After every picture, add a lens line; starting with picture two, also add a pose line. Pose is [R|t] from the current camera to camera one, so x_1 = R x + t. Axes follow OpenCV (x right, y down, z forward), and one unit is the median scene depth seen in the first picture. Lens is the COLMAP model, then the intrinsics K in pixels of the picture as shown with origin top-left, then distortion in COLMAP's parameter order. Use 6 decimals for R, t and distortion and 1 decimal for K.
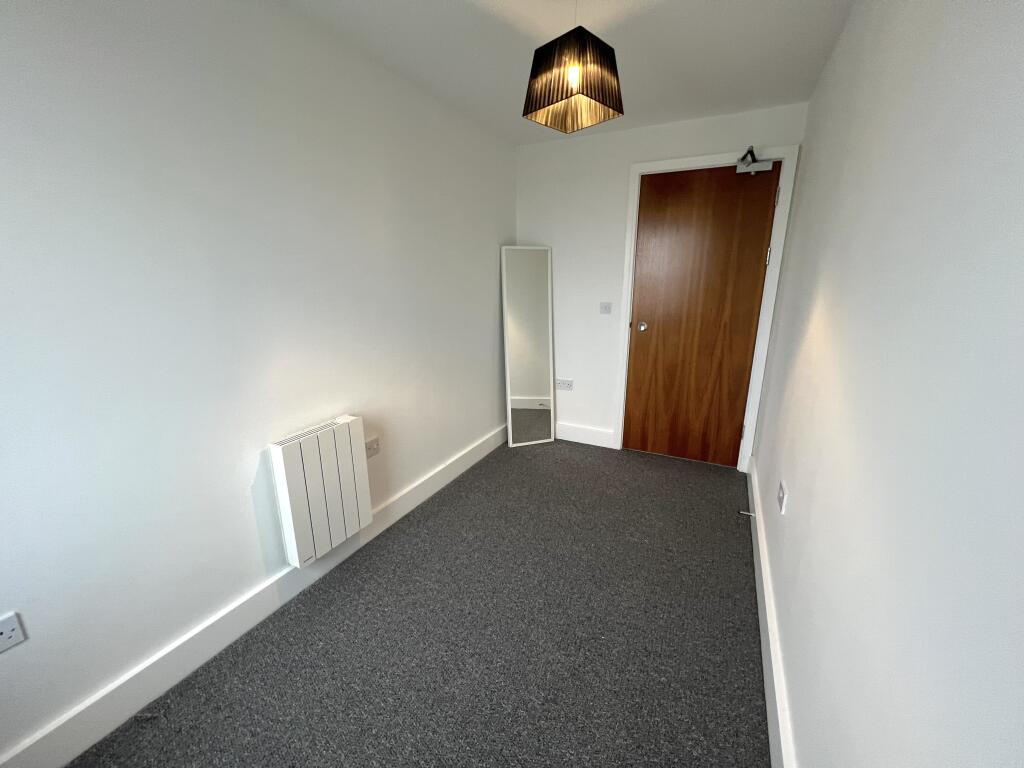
lens RADIAL K [[411.5, 0, 511.0], [0, 411.5, 380.3], [0, 0, 1]] dist [-0.000655, 0.000136]
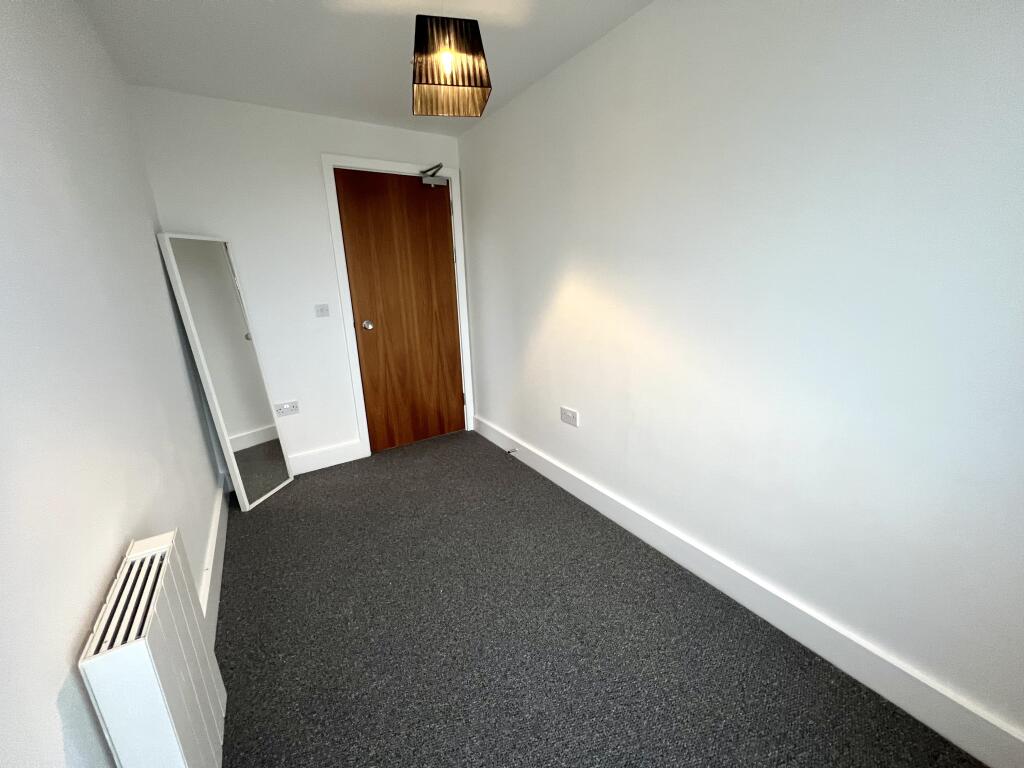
lens RADIAL K [[411.5, 0, 511.0], [0, 411.5, 380.3], [0, 0, 1]] dist [-0.000655, 0.000136]
pose [[0.508551, -0.229084, 0.829998, -0.352190], [0.242952, 0.962966, 0.116924, -0.035843], [-0.826045, 0.142188, 0.545373, 0.200536]]
